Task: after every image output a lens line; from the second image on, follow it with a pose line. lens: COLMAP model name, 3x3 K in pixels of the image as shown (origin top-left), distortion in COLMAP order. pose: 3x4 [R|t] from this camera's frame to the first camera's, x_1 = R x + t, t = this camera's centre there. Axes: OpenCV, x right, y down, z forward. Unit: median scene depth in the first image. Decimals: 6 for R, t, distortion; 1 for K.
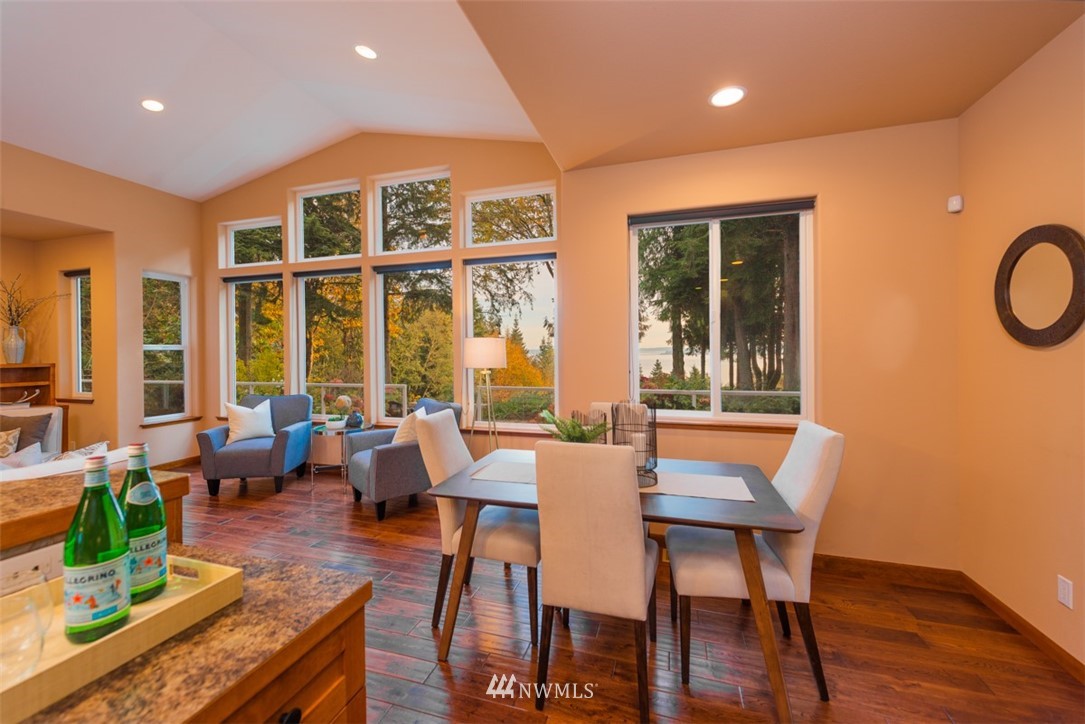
lens RADIAL K [[434.6, 0, 534.7], [0, 434.6, 352.9], [0, 0, 1]] dist [0.000615, -0.000352]
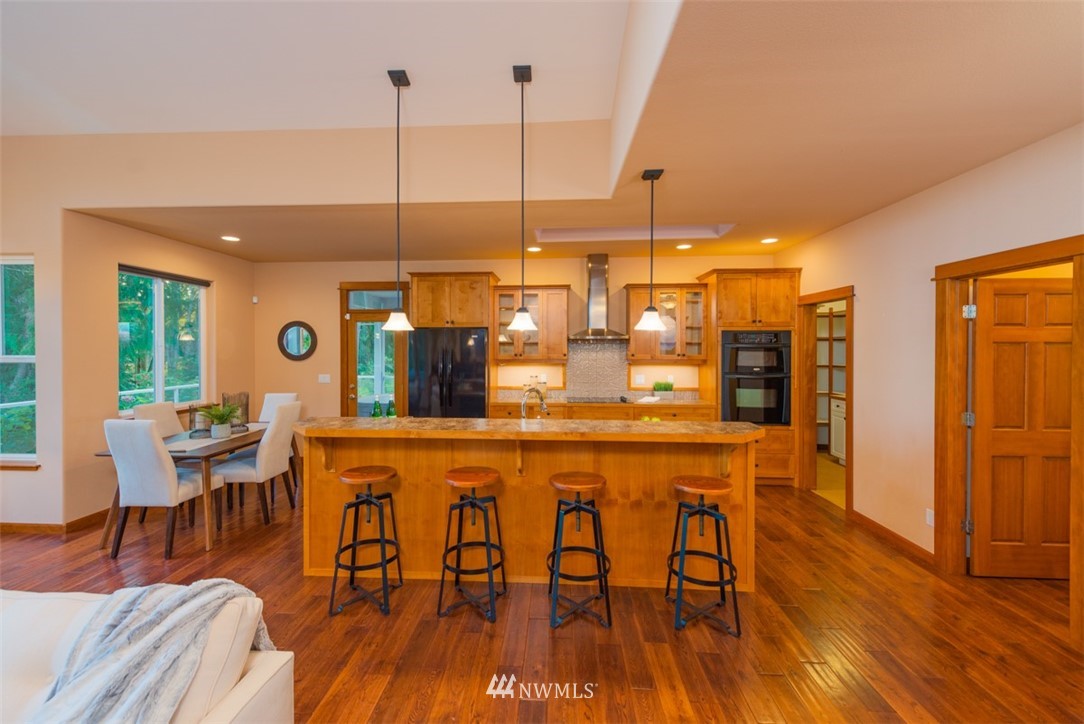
lens RADIAL K [[447.4, 0, 528.7], [0, 447.4, 350.6], [0, 0, 1]] dist [0.001681, -0.000032]
pose [[-0.246089, 0.002393, 0.969244, -0.882424], [0.004039, 0.999991, -0.001444, -0.027069], [-0.969239, 0.003560, -0.246097, 0.074846]]
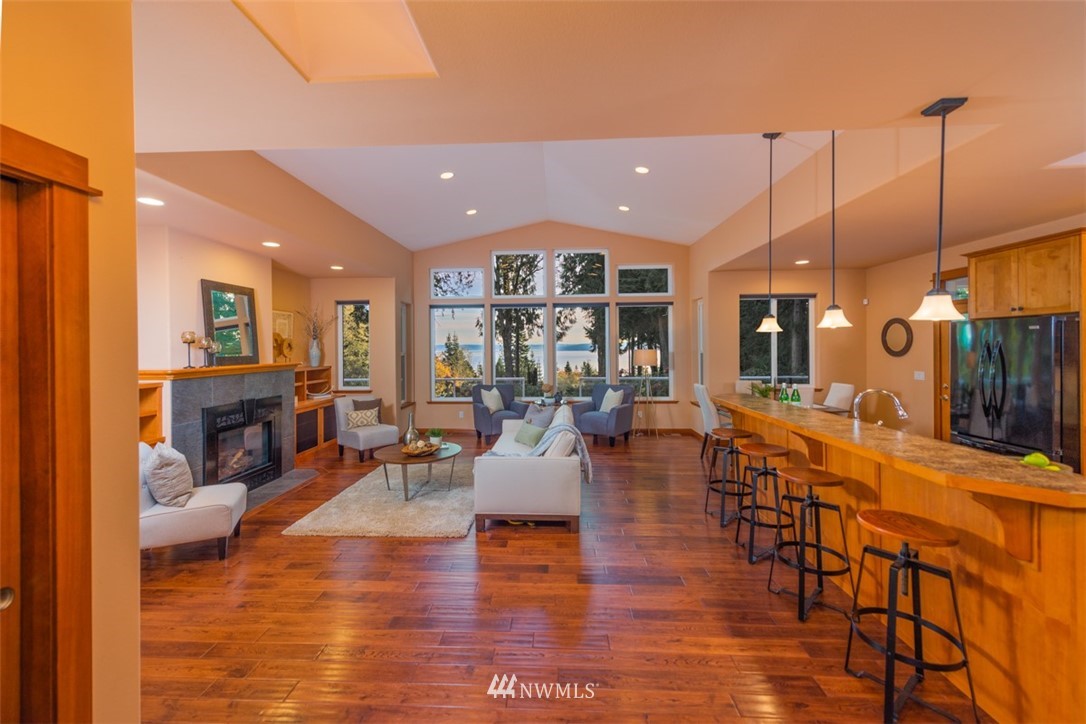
lens RADIAL K [[435.7, 0, 542.9], [0, 435.7, 347.9], [0, 0, 1]] dist [0.018408, -0.000057]
pose [[0.964167, -0.002324, 0.265285, -0.833895], [0.003146, 0.999991, -0.002675, -0.027900], [-0.265277, 0.003414, 0.964166, -0.546442]]
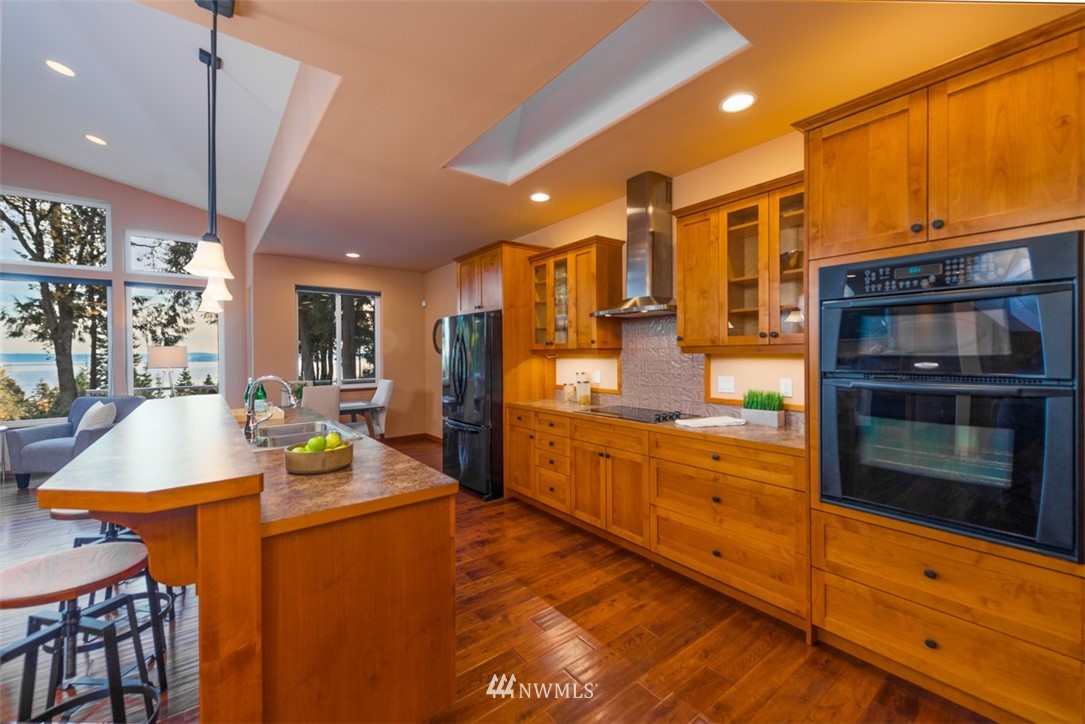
lens RADIAL K [[430.1, 0, 541.5], [0, 430.1, 353.9], [0, 0, 1]] dist [0.000053, -0.000194]
pose [[0.562774, 0.005046, 0.826595, -0.472407], [0.004805, 0.999945, -0.009376, 0.009204], [-0.826597, 0.009248, 0.562719, -0.619132]]
